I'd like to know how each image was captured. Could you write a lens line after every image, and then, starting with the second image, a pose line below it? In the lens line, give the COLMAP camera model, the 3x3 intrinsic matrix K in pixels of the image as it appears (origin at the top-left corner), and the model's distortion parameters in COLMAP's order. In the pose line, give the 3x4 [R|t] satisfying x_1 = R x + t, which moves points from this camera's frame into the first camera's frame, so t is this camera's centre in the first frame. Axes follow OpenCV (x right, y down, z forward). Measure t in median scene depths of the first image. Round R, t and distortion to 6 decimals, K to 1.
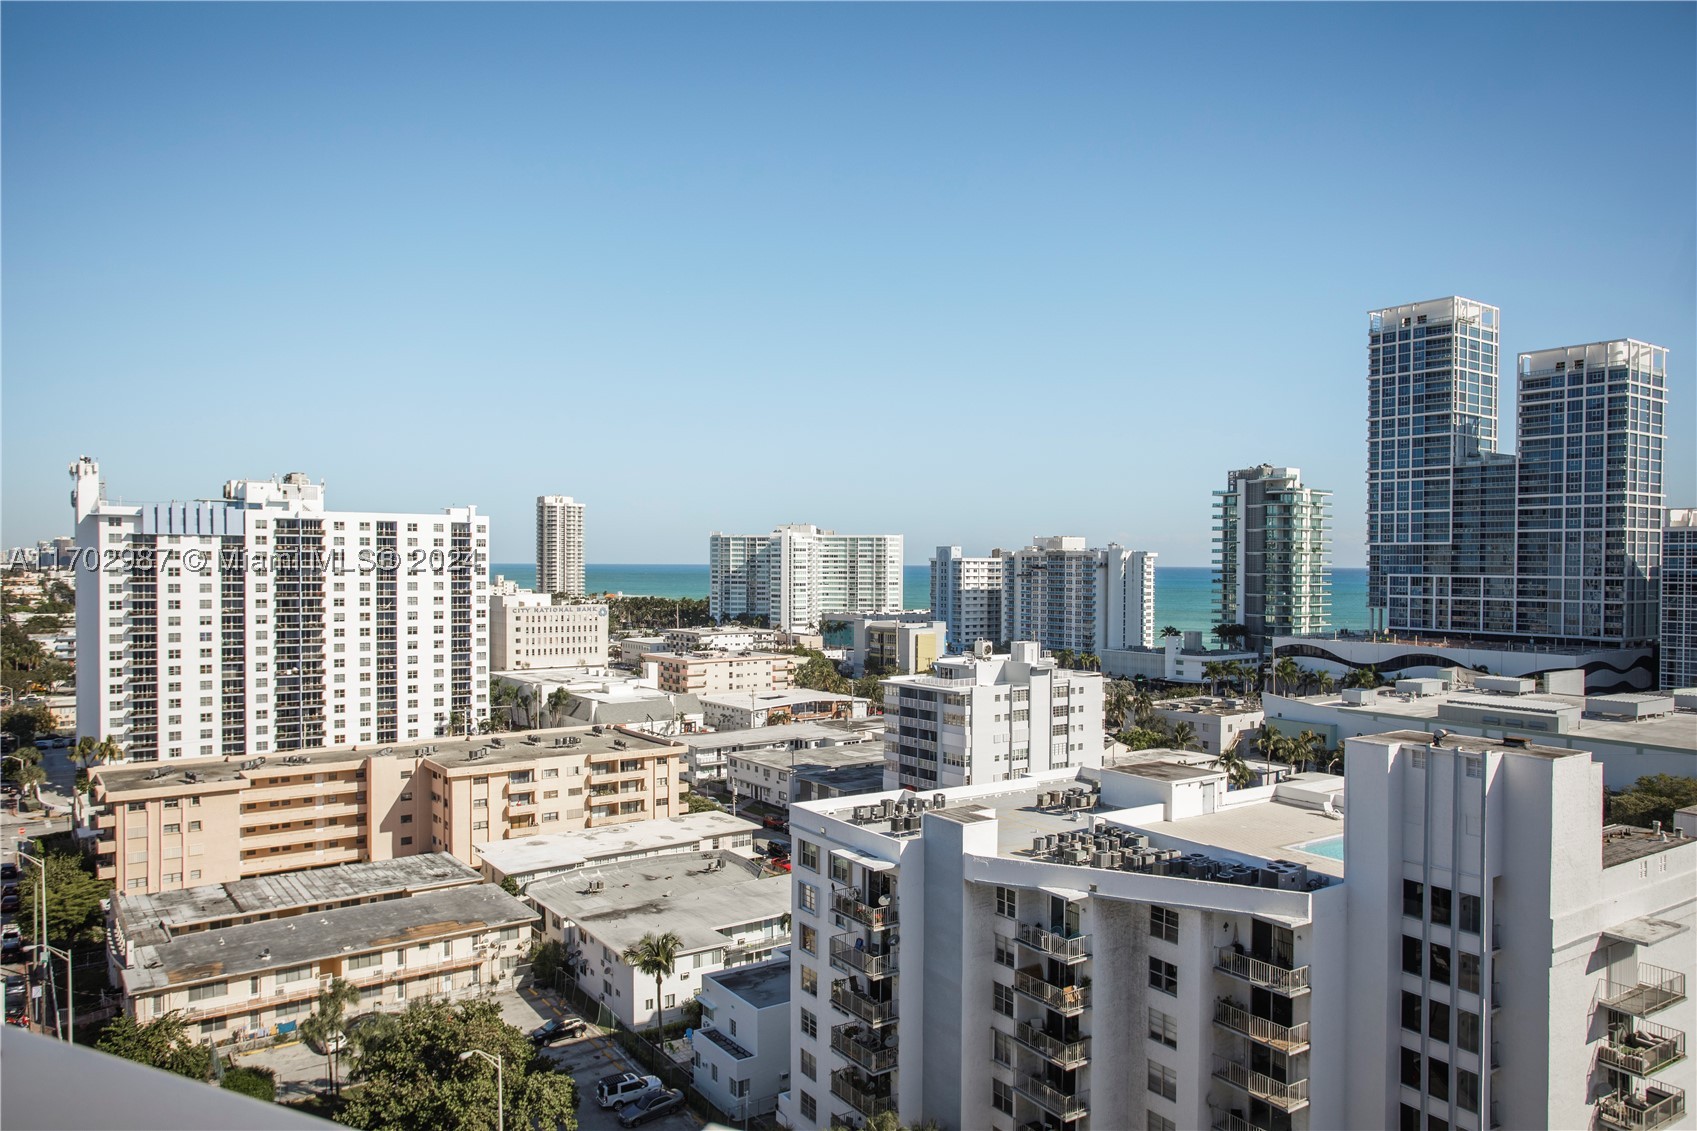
lens RADIAL K [[1168.6, 0, 848.5], [0, 1168.6, 565.5], [0, 0, 1]] dist [-0.023717, 0.045841]
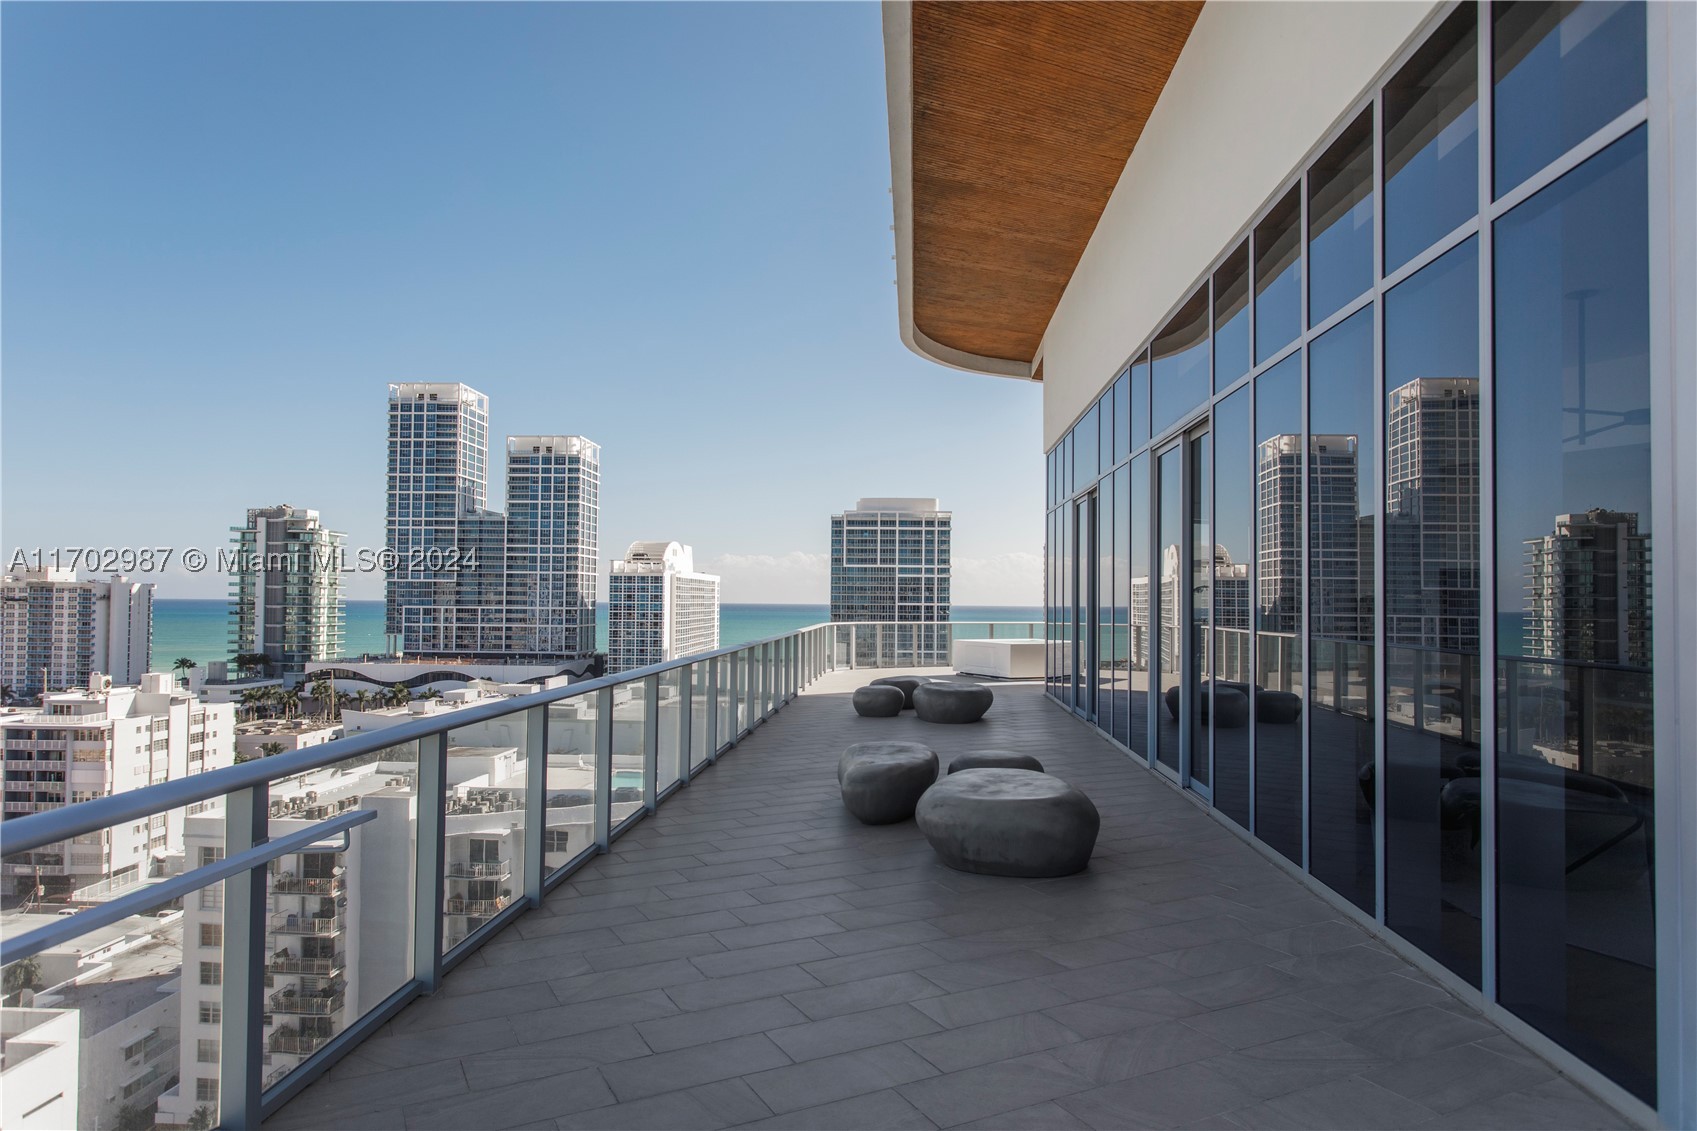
lens RADIAL K [[1053.6, 0, 842.4], [0, 1053.6, 571.5], [0, 0, 1]] dist [-0.001408, 0.000999]
pose [[0.625073, 0.022879, 0.780231, -0.102261], [-0.003189, 0.999637, -0.026758, -0.000437], [-0.780560, 0.014238, 0.624919, -0.022390]]
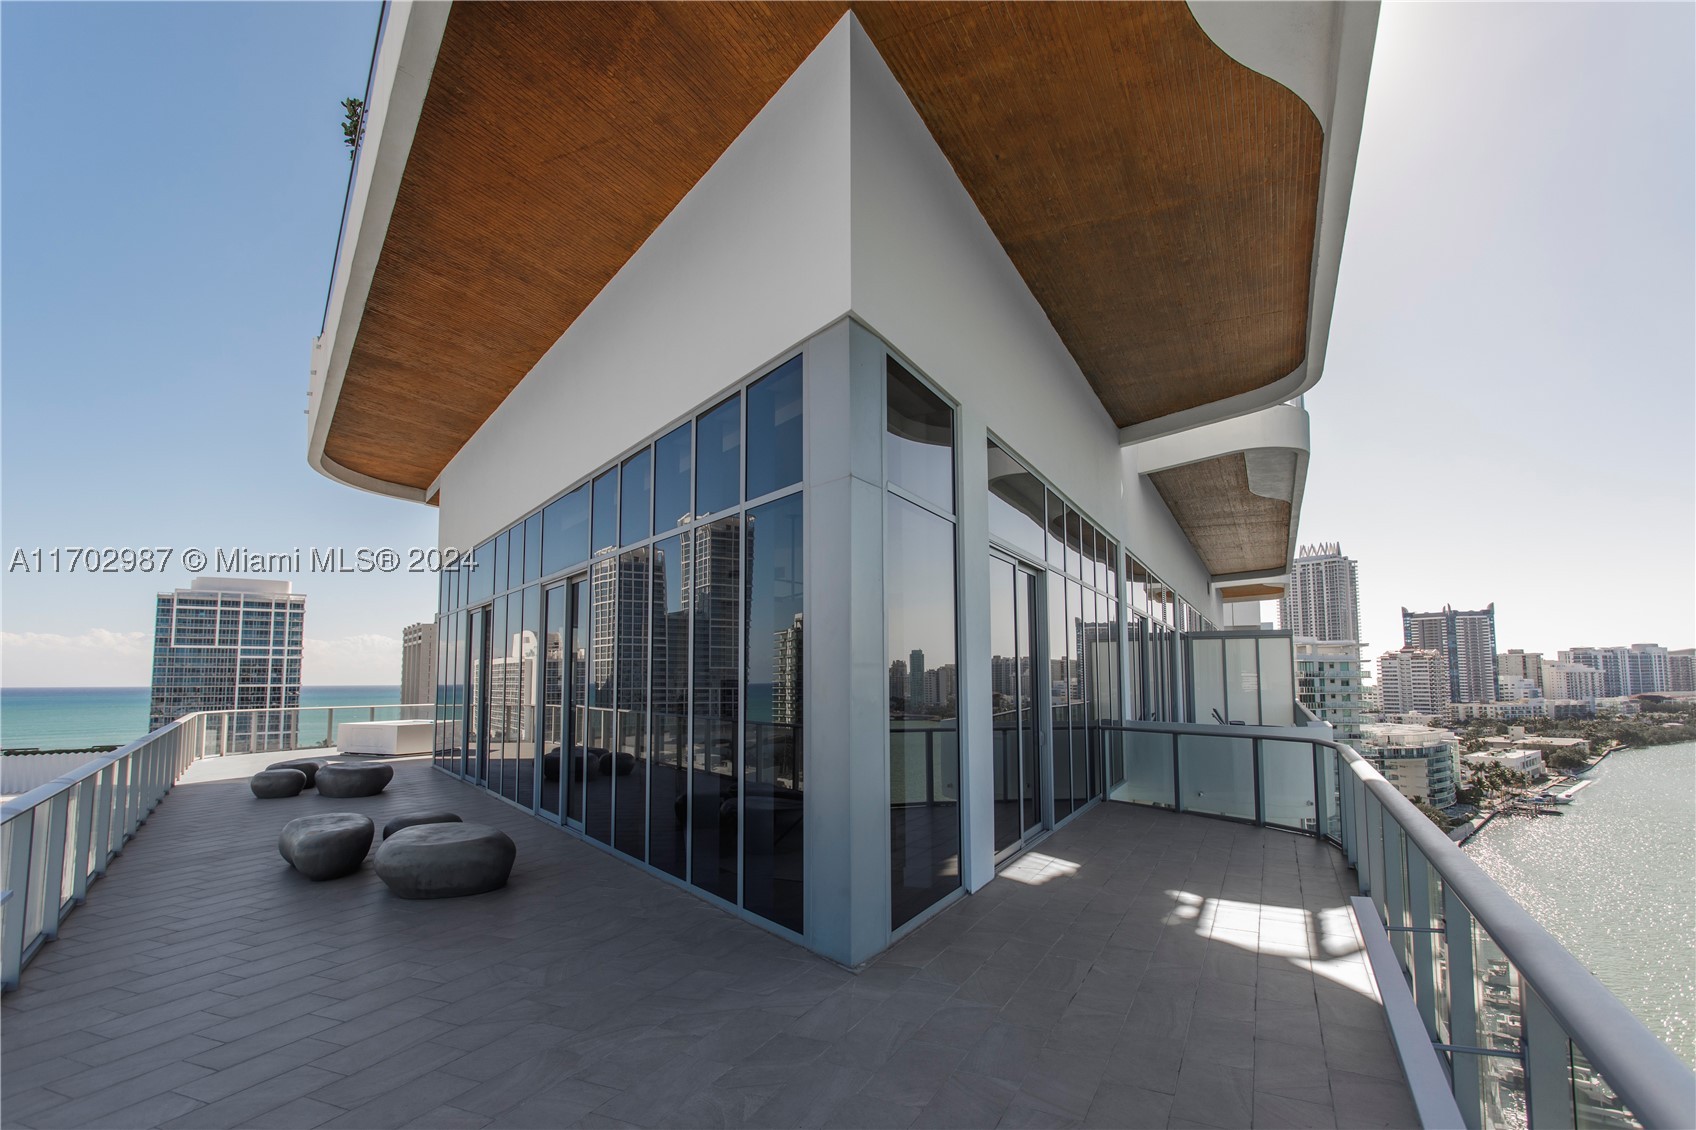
lens RADIAL K [[879.8, 0, 847.0], [0, 879.8, 604.5], [0, 0, 1]] dist [0.004309, 0.000149]
pose [[0.017796, 0.080750, 0.996576, -0.108267], [0.007838, 0.996691, -0.080899, -0.001021], [-0.999811, 0.009250, 0.017104, -0.023355]]
